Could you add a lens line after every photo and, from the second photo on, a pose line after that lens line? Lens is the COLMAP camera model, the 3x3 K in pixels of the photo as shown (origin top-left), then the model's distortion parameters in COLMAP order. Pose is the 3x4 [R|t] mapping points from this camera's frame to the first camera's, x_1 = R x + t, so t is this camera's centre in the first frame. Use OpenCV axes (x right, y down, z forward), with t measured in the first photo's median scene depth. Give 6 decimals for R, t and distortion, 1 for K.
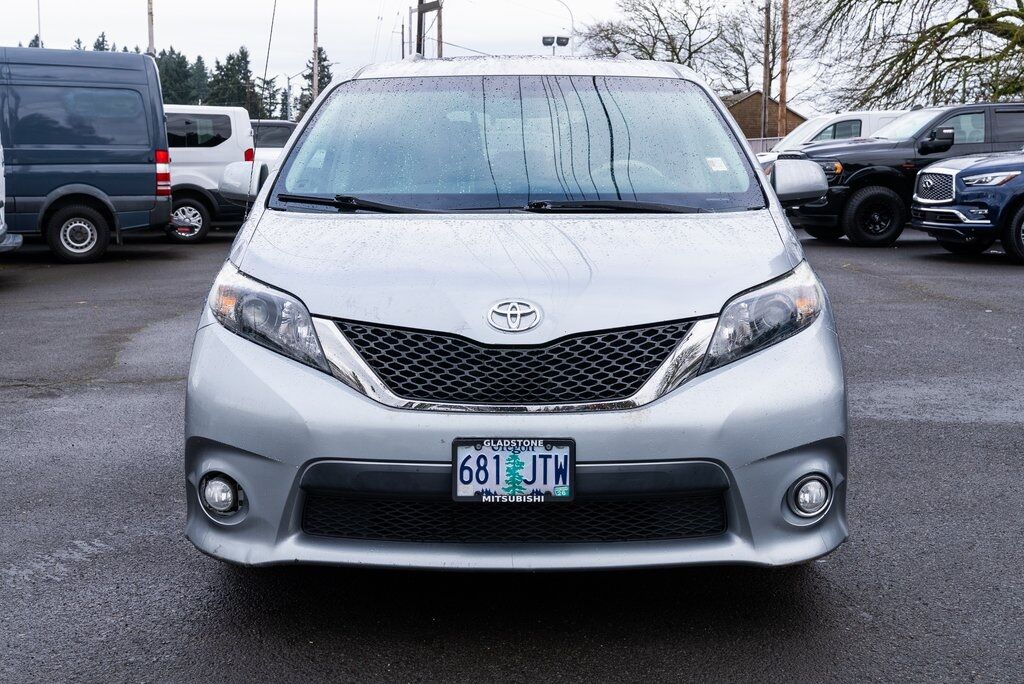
lens RADIAL K [[1225.6, 0, 513.0], [0, 1225.6, 340.8], [0, 0, 1]] dist [0.005874, 0.004875]
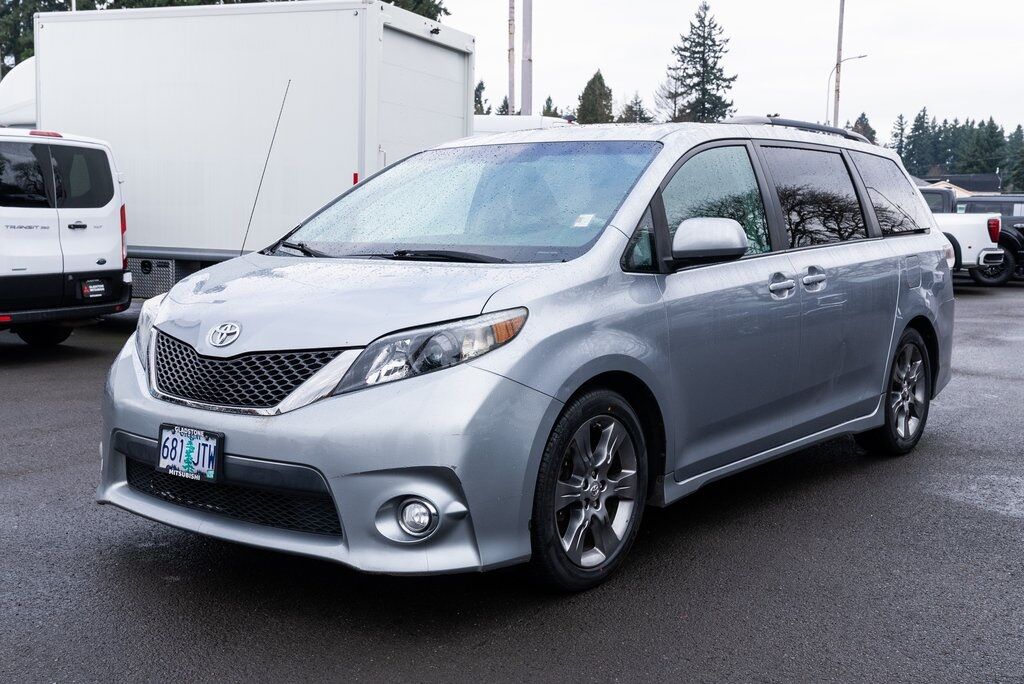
lens RADIAL K [[1166.7, 0, 511.5], [0, 1166.7, 342.1], [0, 0, 1]] dist [-0.025851, -0.025136]
pose [[0.812963, 0.071504, -0.577908, 0.955458], [-0.098741, 0.994988, -0.015793, -0.022898], [0.573882, 0.069902, 0.815949, 0.192344]]
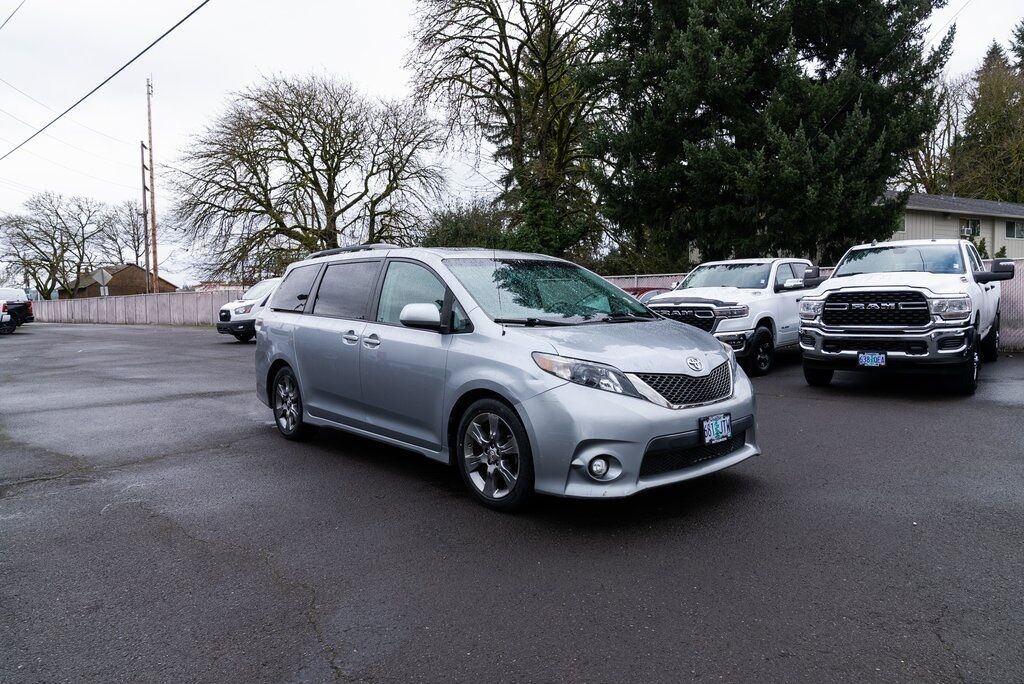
lens RADIAL K [[689.2, 0, 510.7], [0, 689.2, 337.0], [0, 0, 1]] dist [-0.038077, 0.023543]
pose [[0.735124, -0.046792, 0.676316, -1.152974], [0.112855, 0.992142, -0.054025, -0.040875], [-0.668474, 0.116041, 0.734627, 0.276294]]
